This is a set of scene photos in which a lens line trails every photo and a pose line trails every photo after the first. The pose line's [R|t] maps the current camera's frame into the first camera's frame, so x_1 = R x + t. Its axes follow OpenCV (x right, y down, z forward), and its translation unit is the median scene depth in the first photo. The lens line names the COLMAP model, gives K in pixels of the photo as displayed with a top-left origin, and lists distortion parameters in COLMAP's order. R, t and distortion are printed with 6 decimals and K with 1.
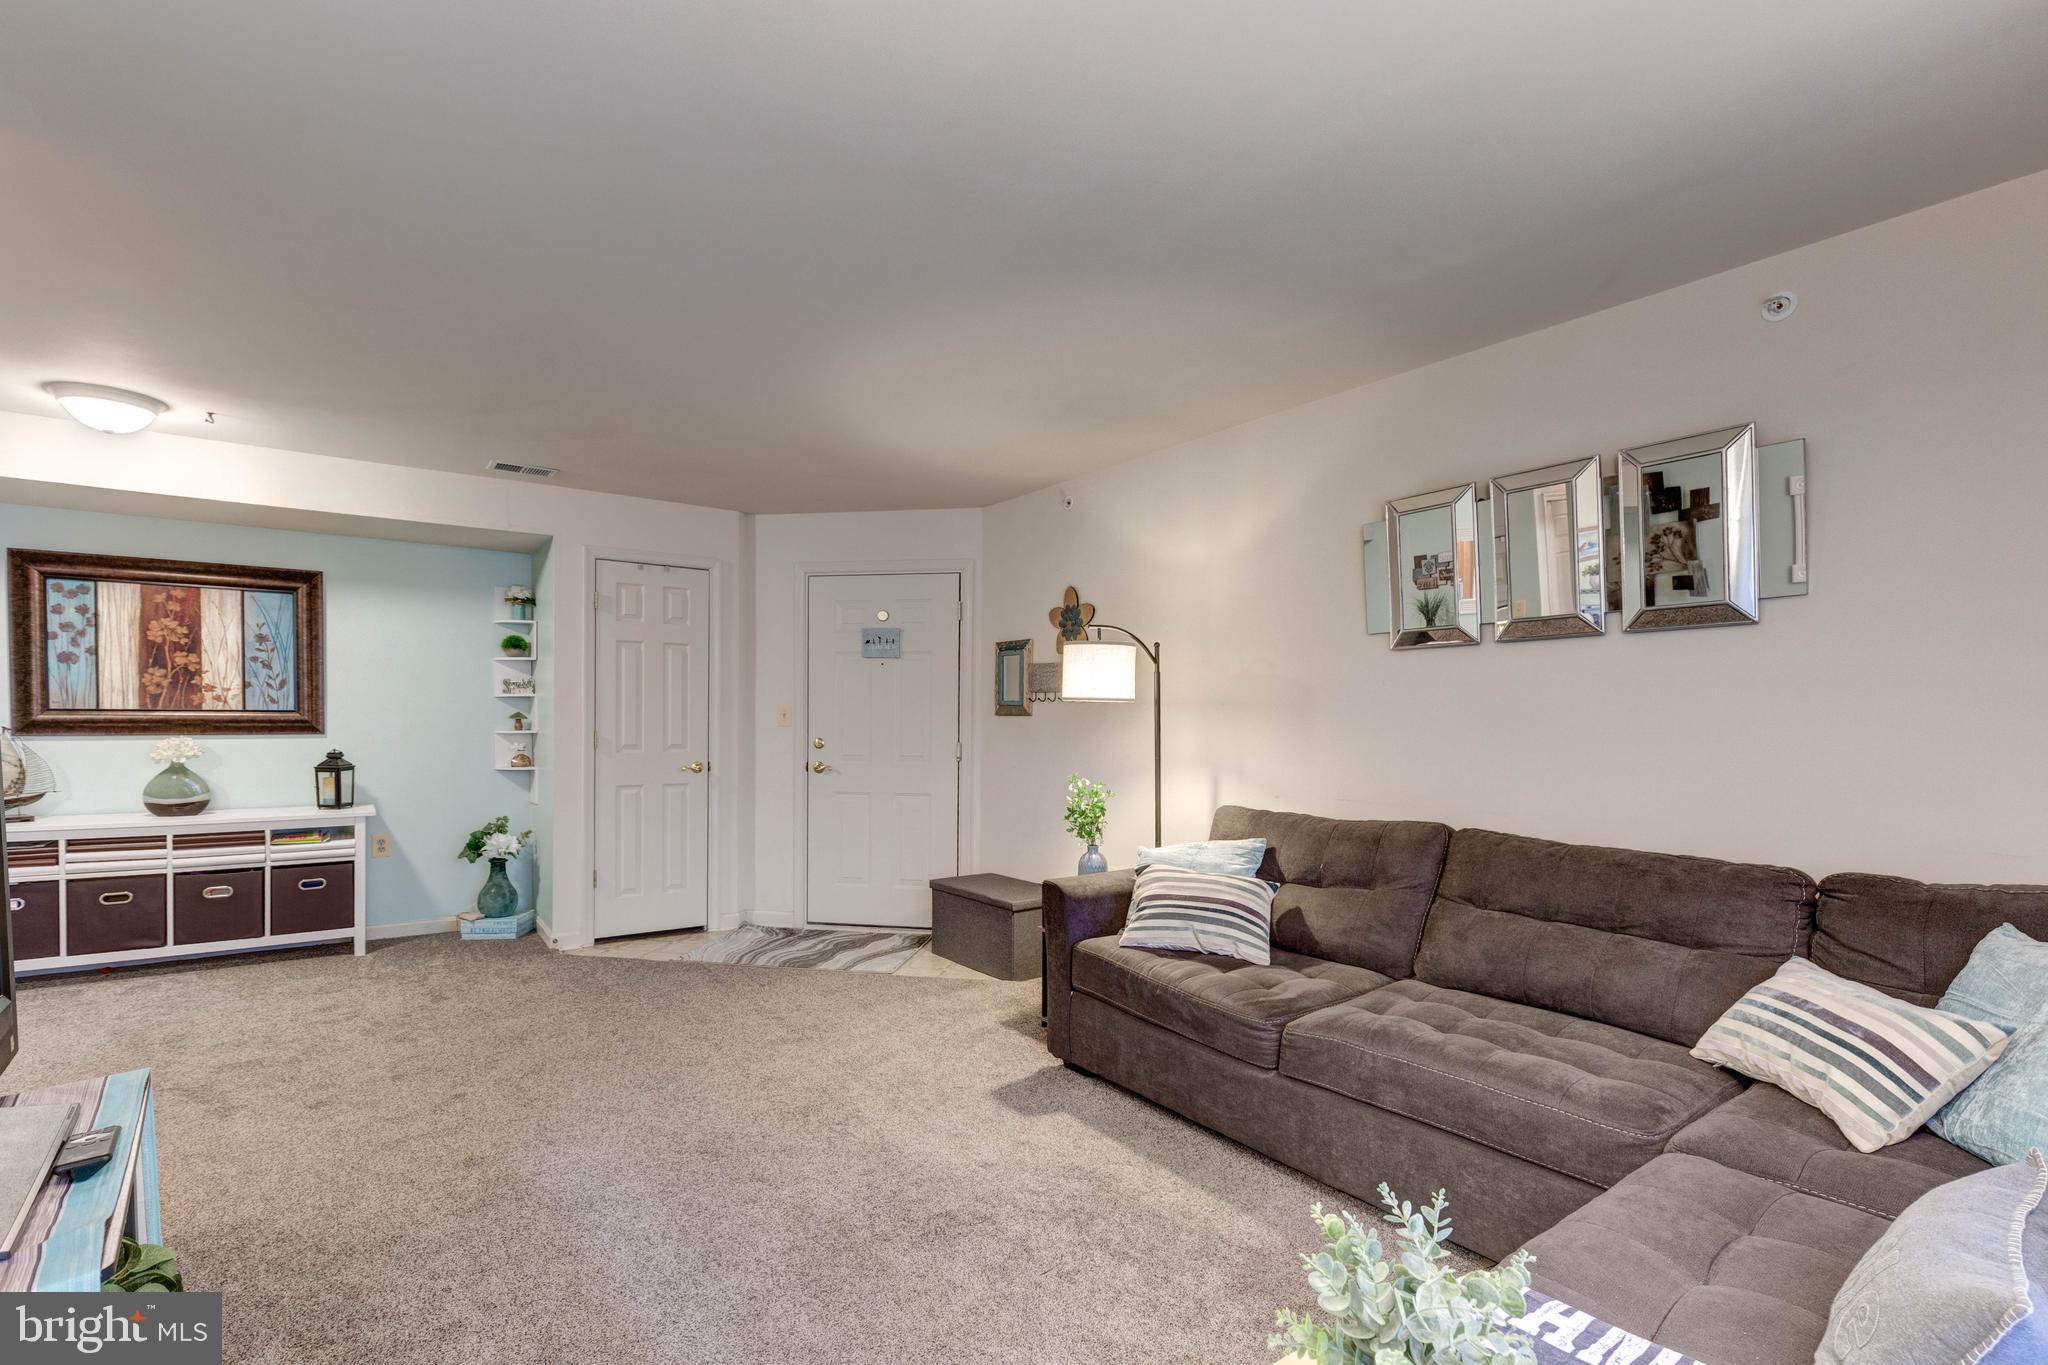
lens RADIAL K [[955.5, 0, 1018.3], [0, 955.5, 733.8], [0, 0, 1]] dist [-0.002154, -0.000356]
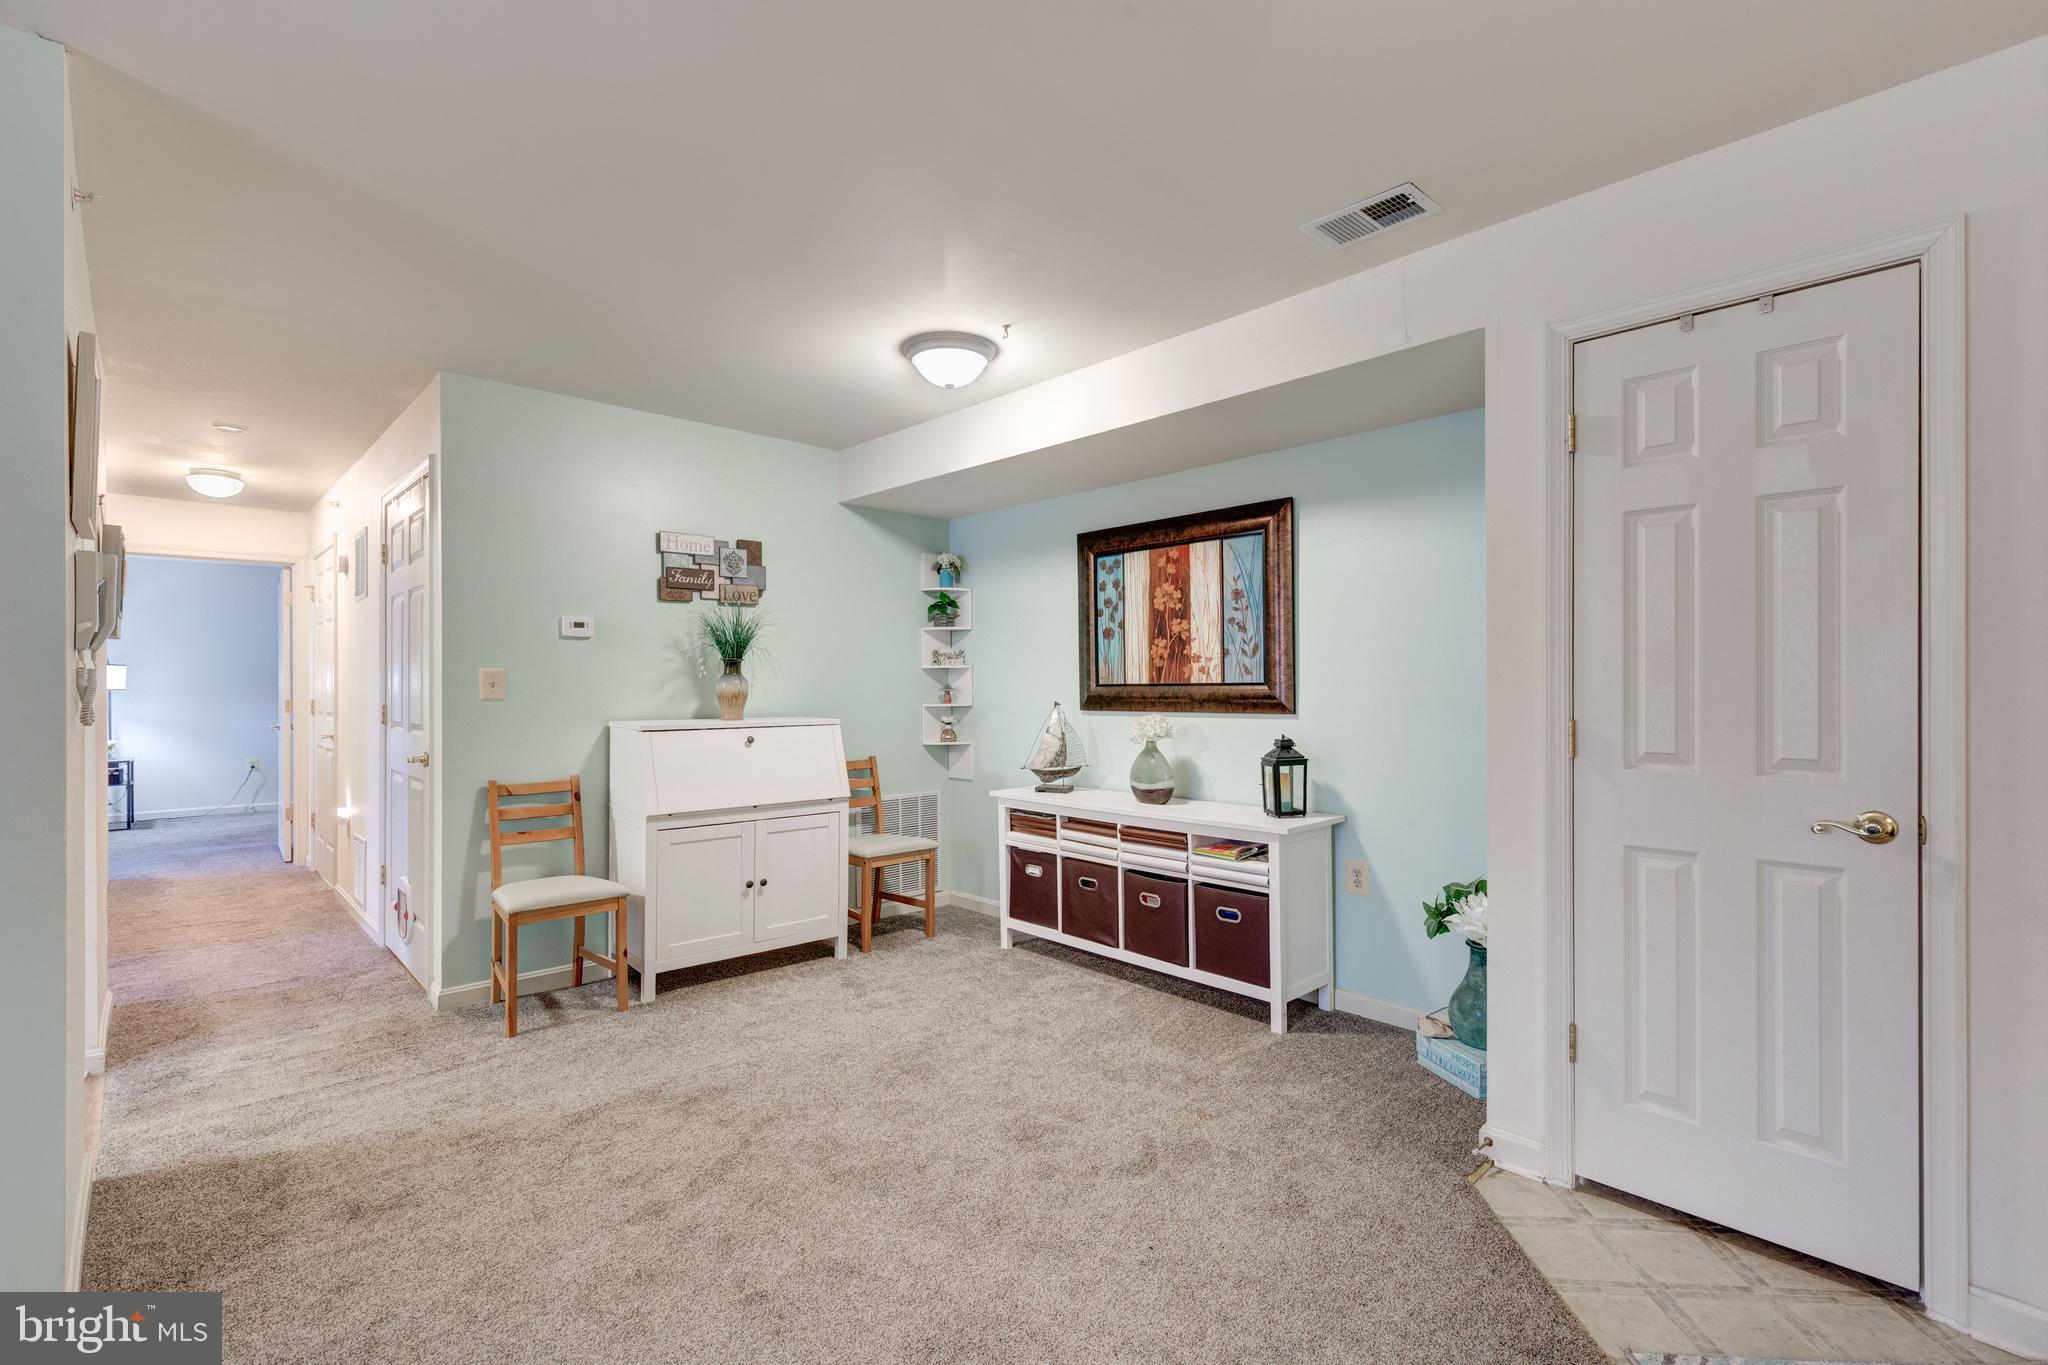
lens RADIAL K [[923.4, 0, 1022.8], [0, 923.4, 685.7], [0, 0, 1]] dist [0.002901, 0.000998]
pose [[0.126911, -0.011133, -0.991852, -0.039408], [-0.014331, 0.999812, -0.013056, -0.009896], [0.991811, 0.015871, 0.126728, 0.731668]]
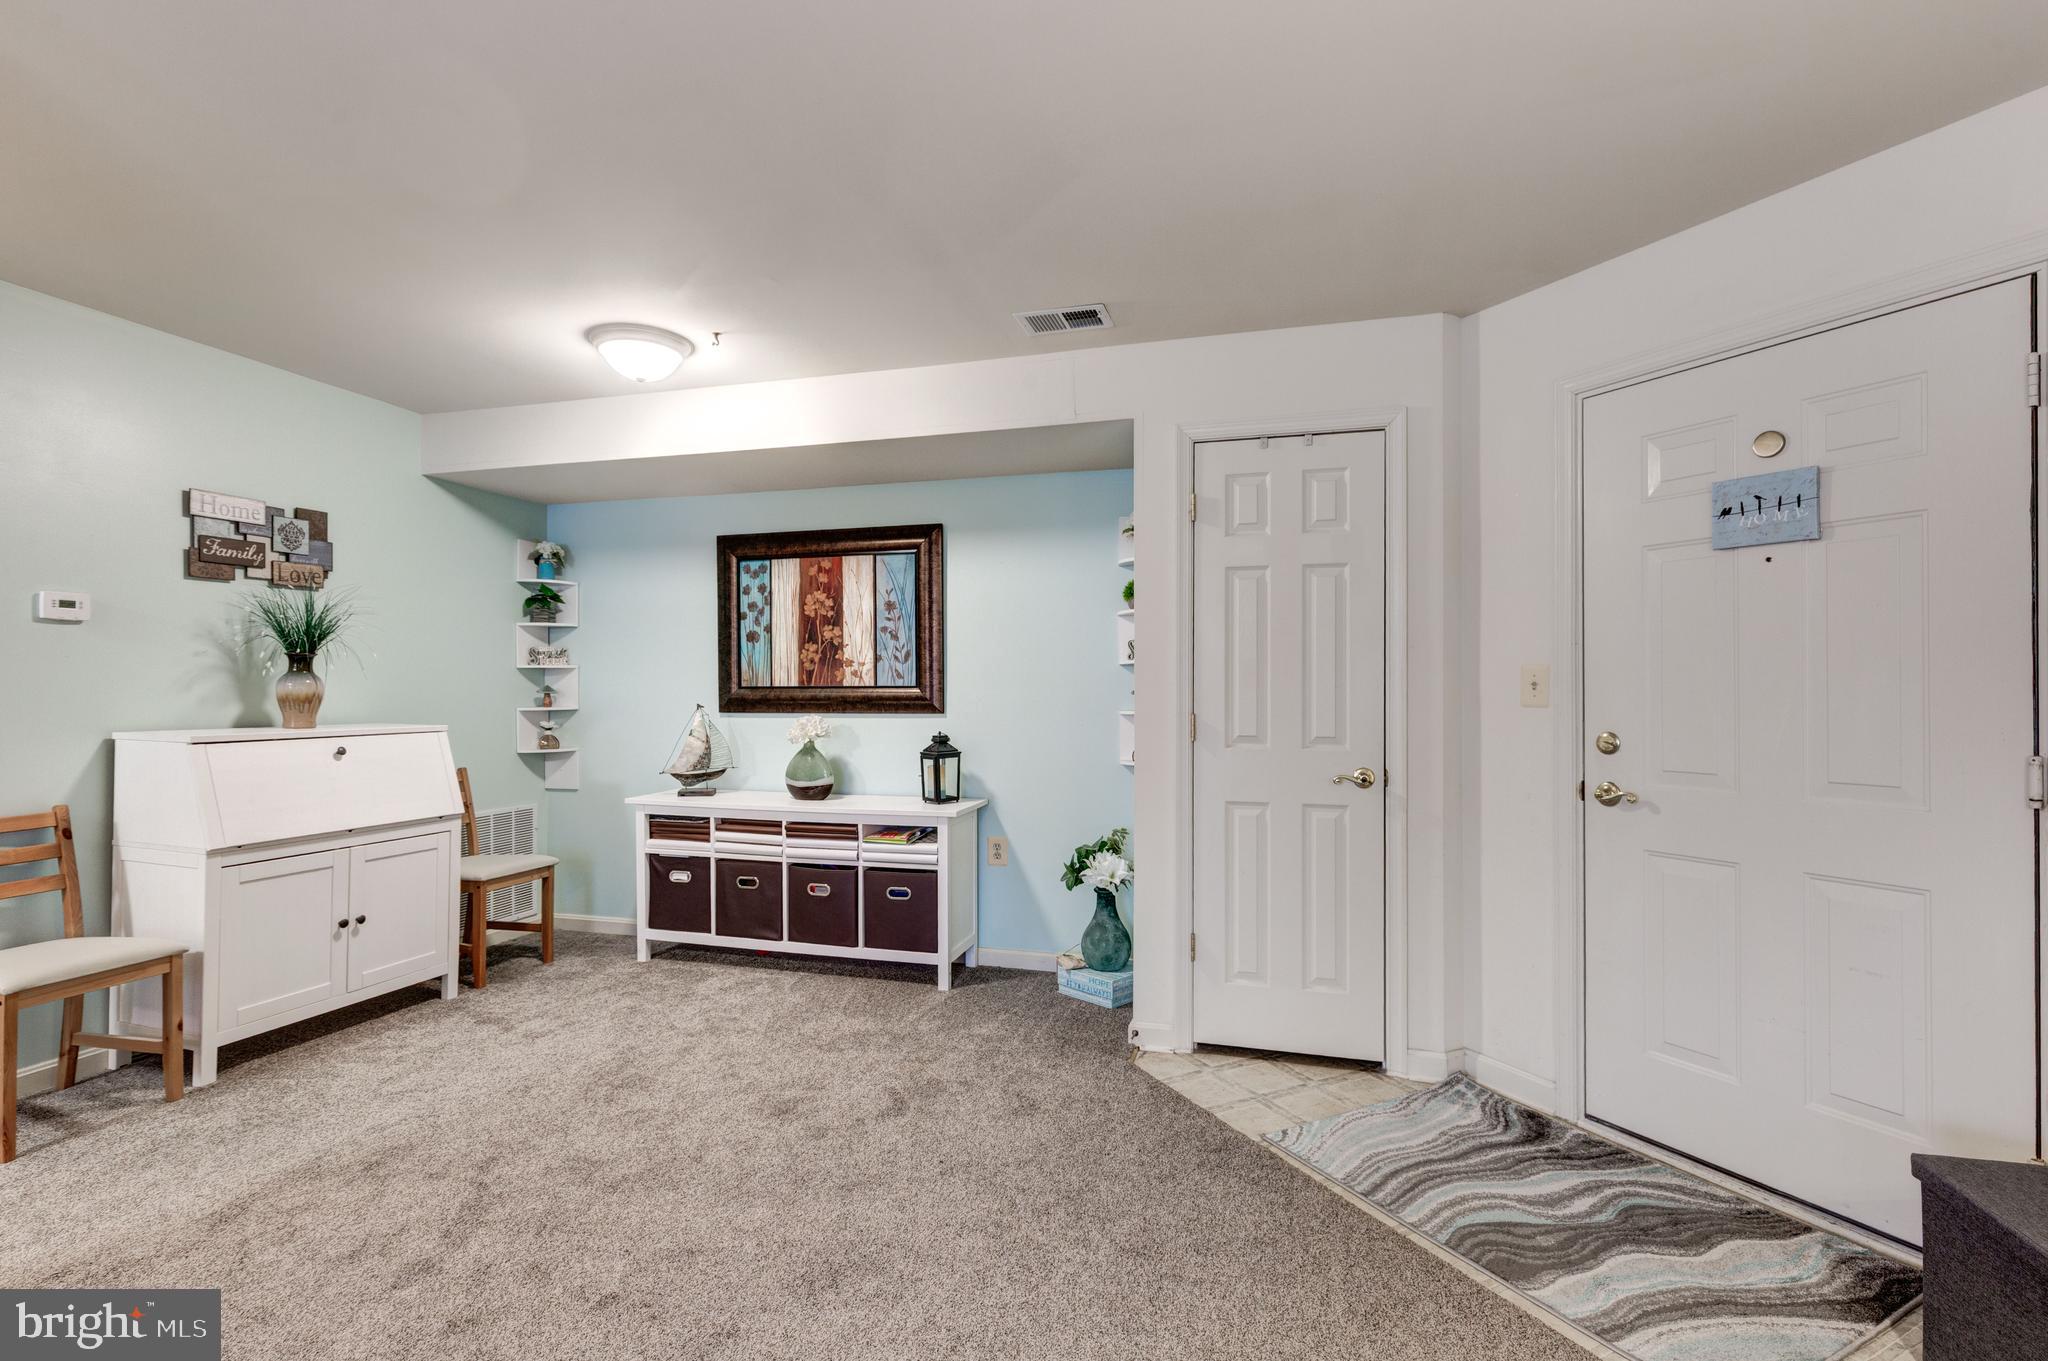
lens RADIAL K [[941.6, 0, 1021.3], [0, 941.6, 686.0], [0, 0, 1]] dist [0.001472, 0.000130]
pose [[0.614942, -0.012320, -0.788476, -0.021403], [-0.008940, 0.999705, -0.022593, -0.006128], [0.788521, 0.020942, 0.614651, 0.563591]]
